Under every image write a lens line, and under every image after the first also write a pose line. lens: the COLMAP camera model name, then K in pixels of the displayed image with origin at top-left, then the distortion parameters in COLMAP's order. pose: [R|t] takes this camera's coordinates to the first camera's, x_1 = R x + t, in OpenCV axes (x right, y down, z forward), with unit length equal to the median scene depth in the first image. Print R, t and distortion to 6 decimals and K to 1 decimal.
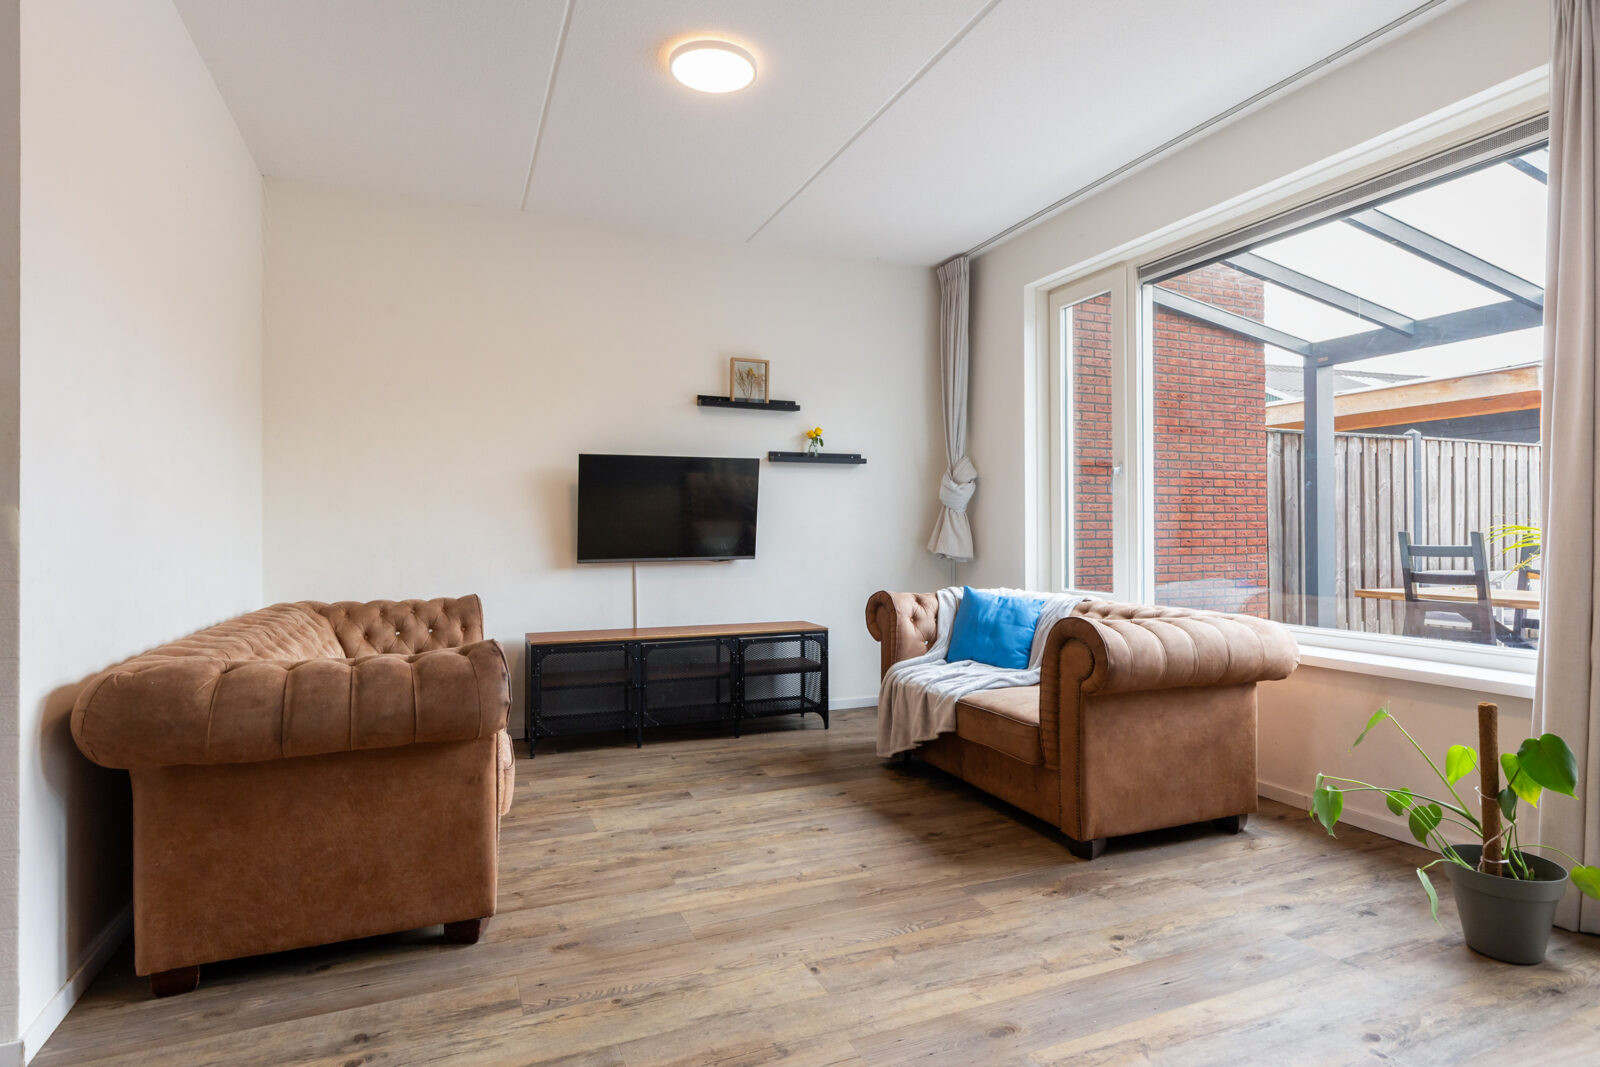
lens RADIAL K [[853.8, 0, 797.3], [0, 853.8, 526.9], [0, 0, 1]] dist [-0.006659, -0.000228]
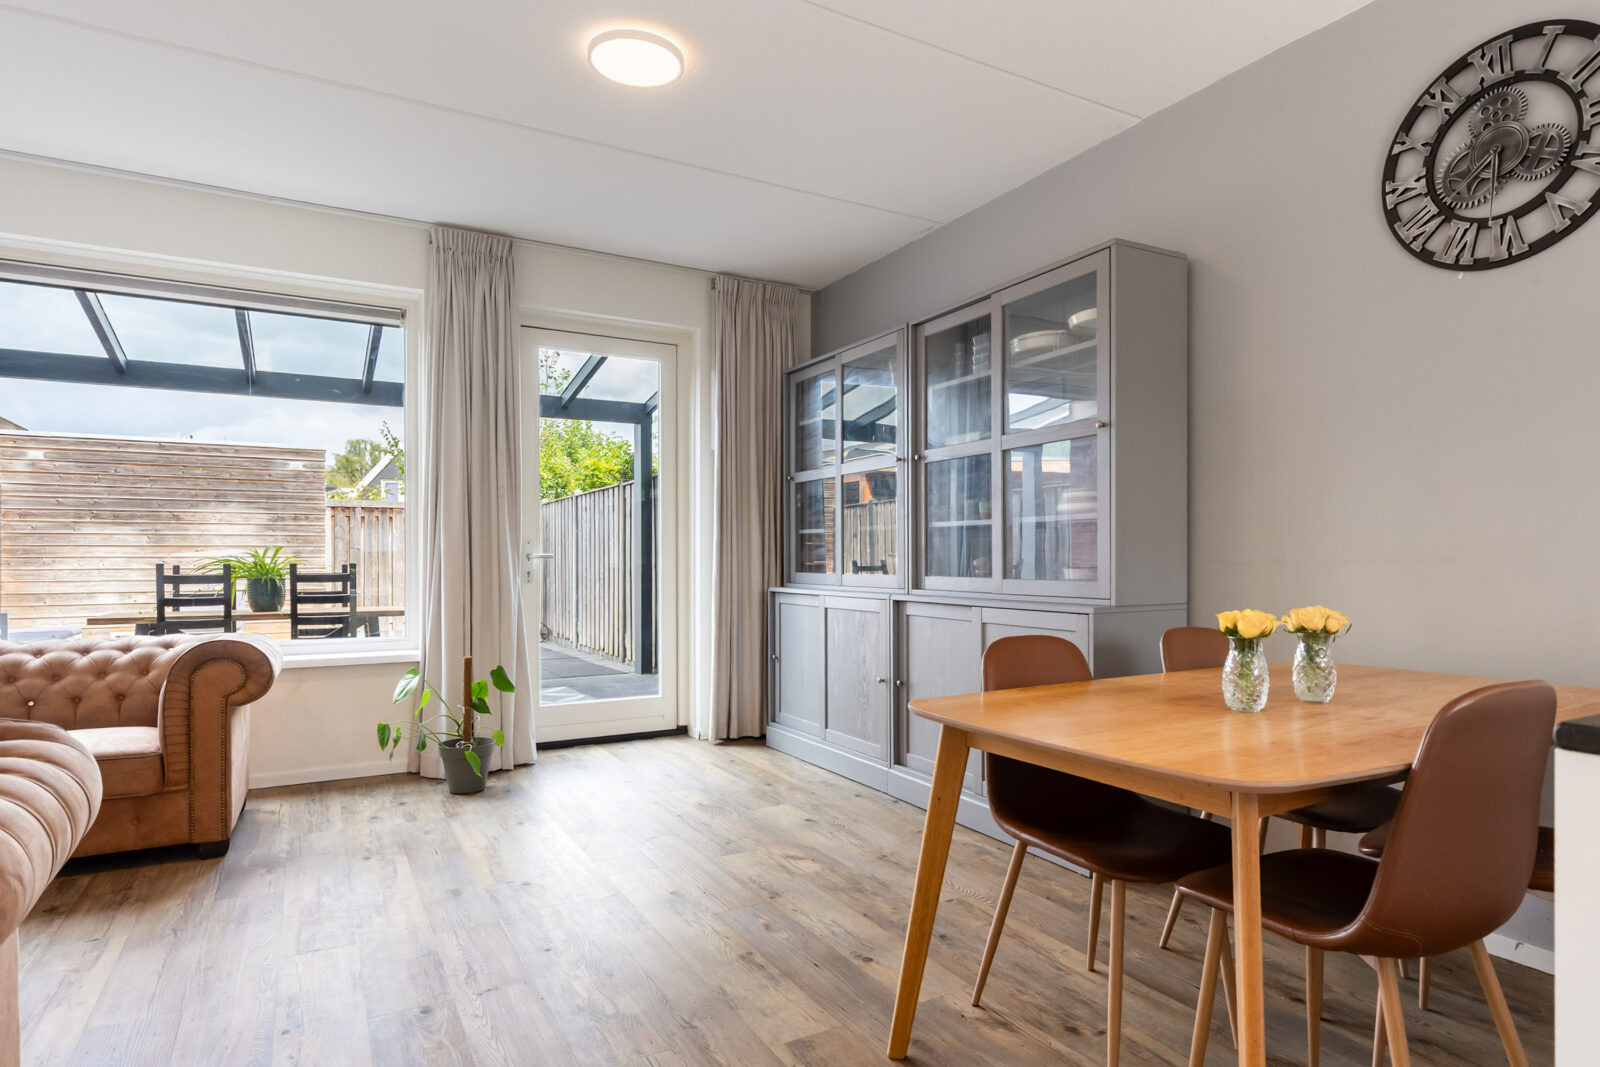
lens RADIAL K [[909.3, 0, 851.2], [0, 909.3, 563.5], [0, 0, 1]] dist [0.005711, -0.000950]
pose [[-0.137503, -0.000501, 0.990501, -0.895164], [-0.005227, 0.999986, -0.000219, 0.001742], [-0.990488, -0.005208, -0.137504, 0.323612]]
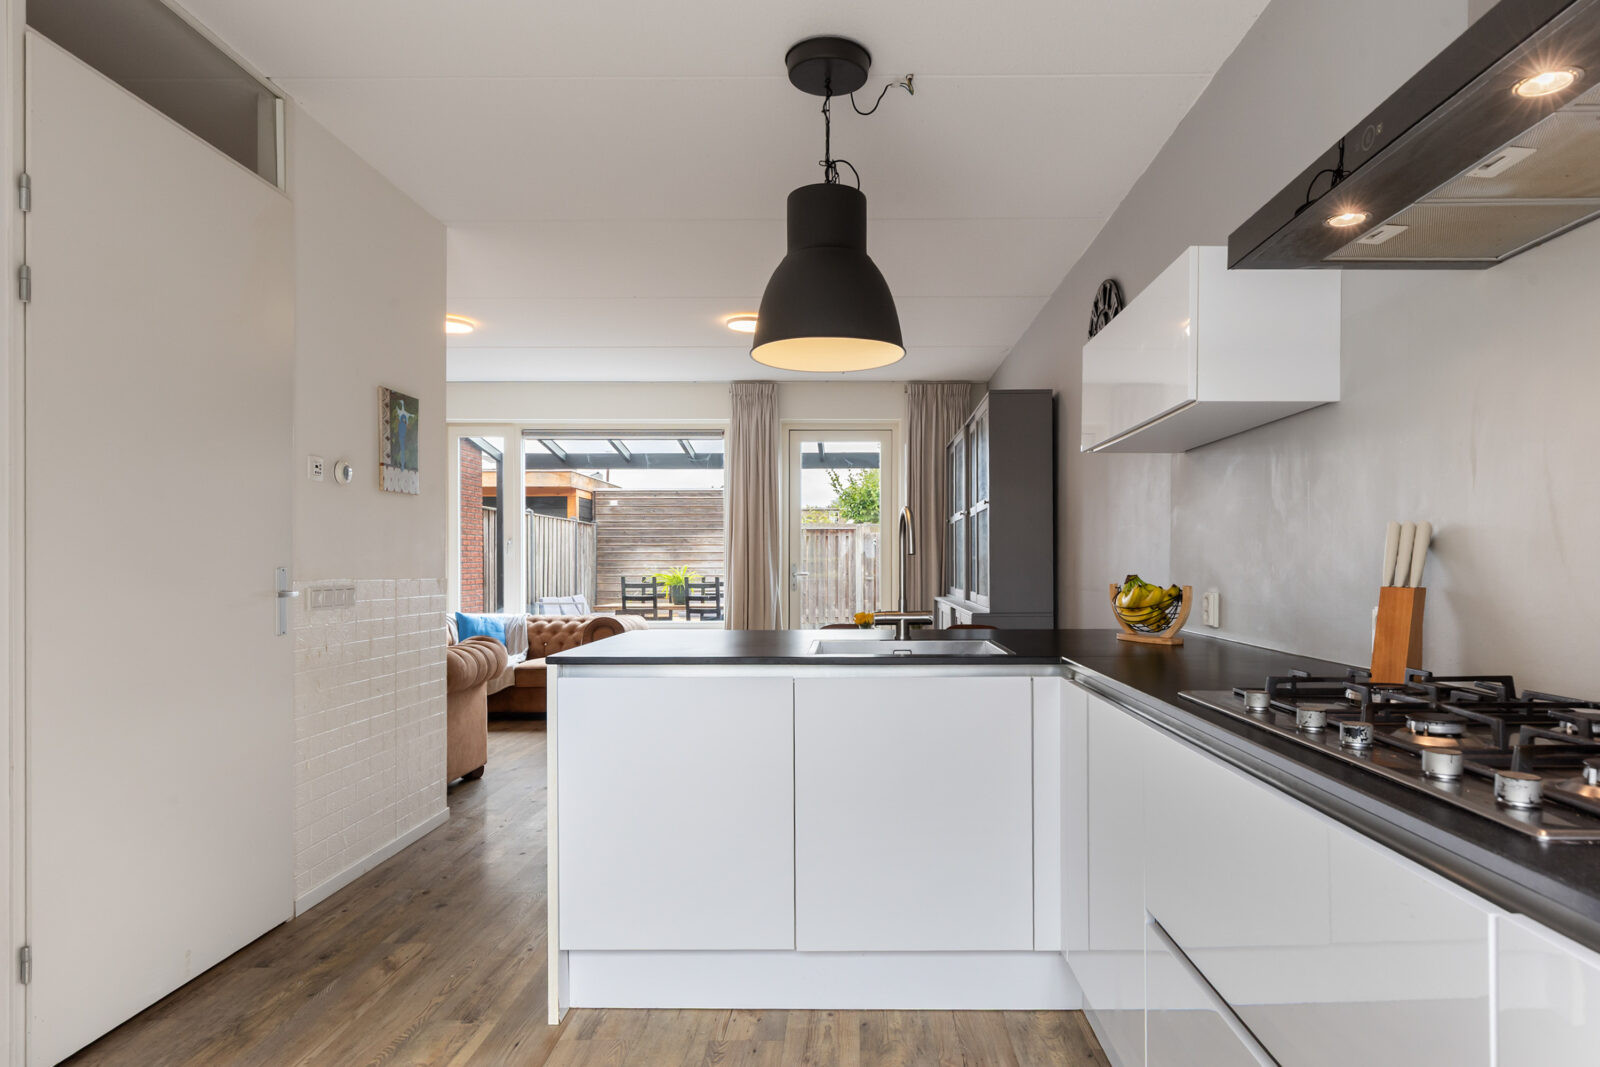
lens RADIAL K [[937.2, 0, 861.2], [0, 937.2, 570.4], [0, 0, 1]] dist [-0.002552, -0.000120]
pose [[0.379376, -0.003425, 0.925236, -1.647487], [-0.007125, 0.999953, 0.006623, -0.040680], [-0.925215, -0.009106, 0.379334, -0.571188]]
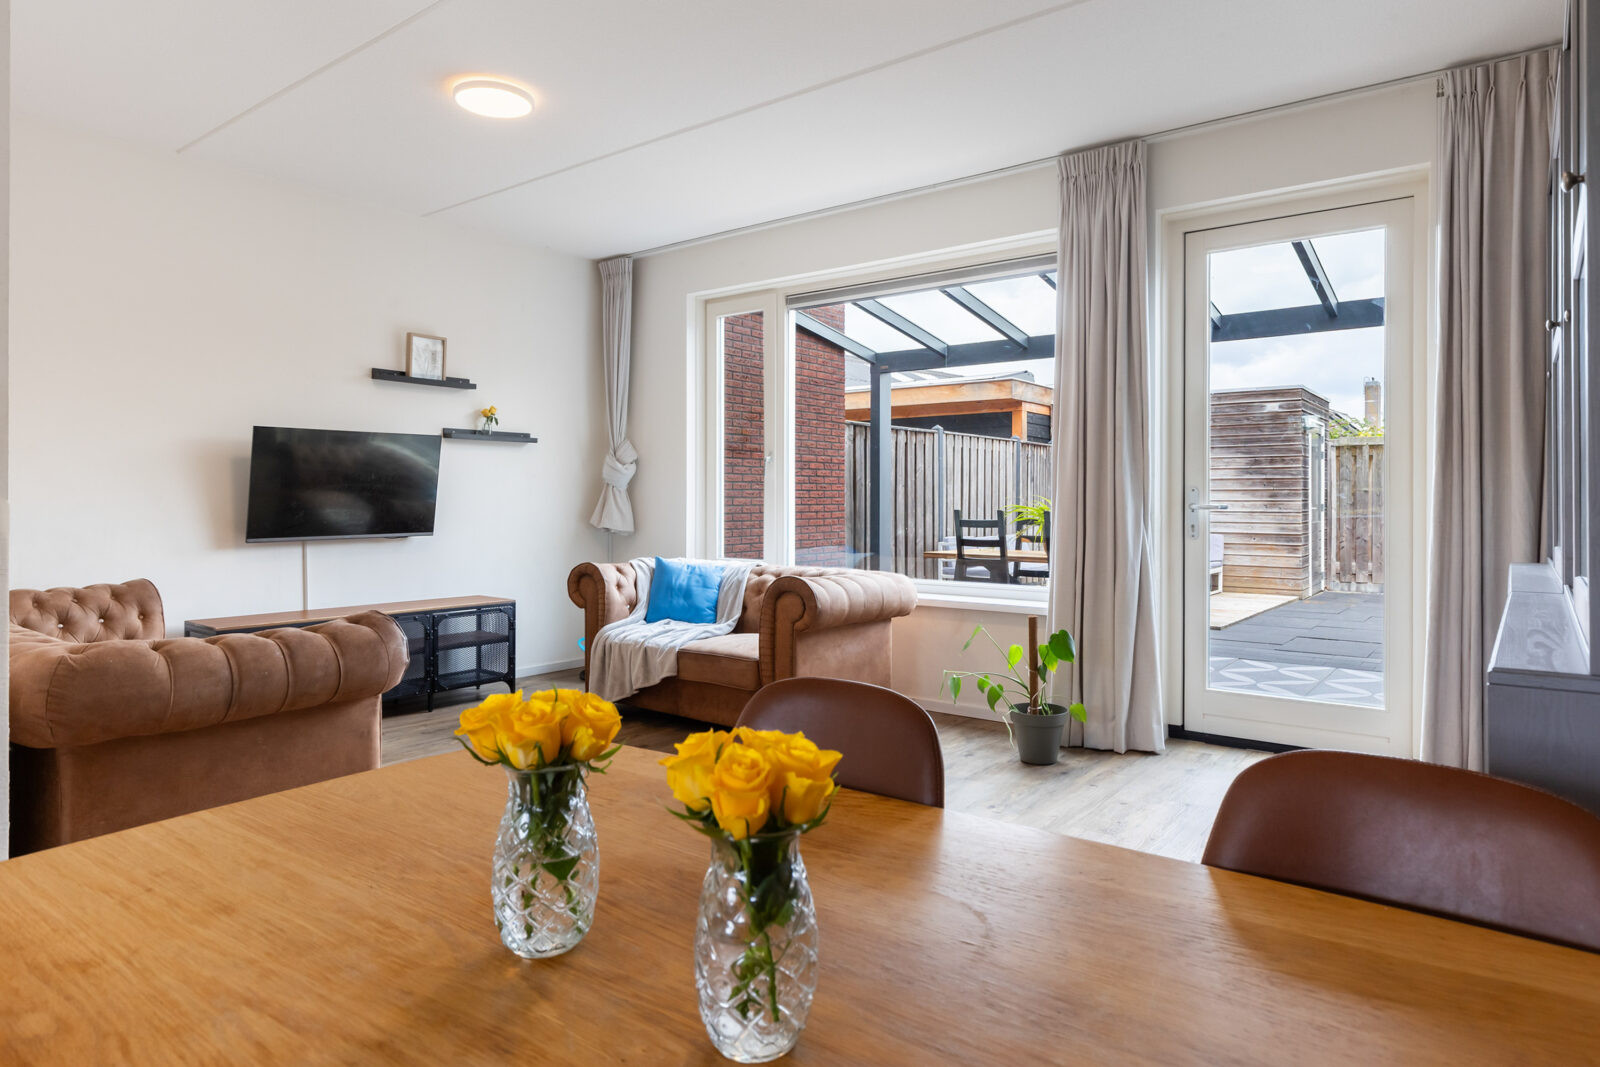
lens RADIAL K [[947.5, 0, 791.7], [0, 947.5, 499.0], [0, 0, 1]] dist [-0.025952, -0.000575]
pose [[0.871125, 0.004713, 0.491039, -0.383712], [-0.007340, 0.999967, 0.003424, -0.020639], [-0.491007, -0.006587, 0.871131, -0.291971]]
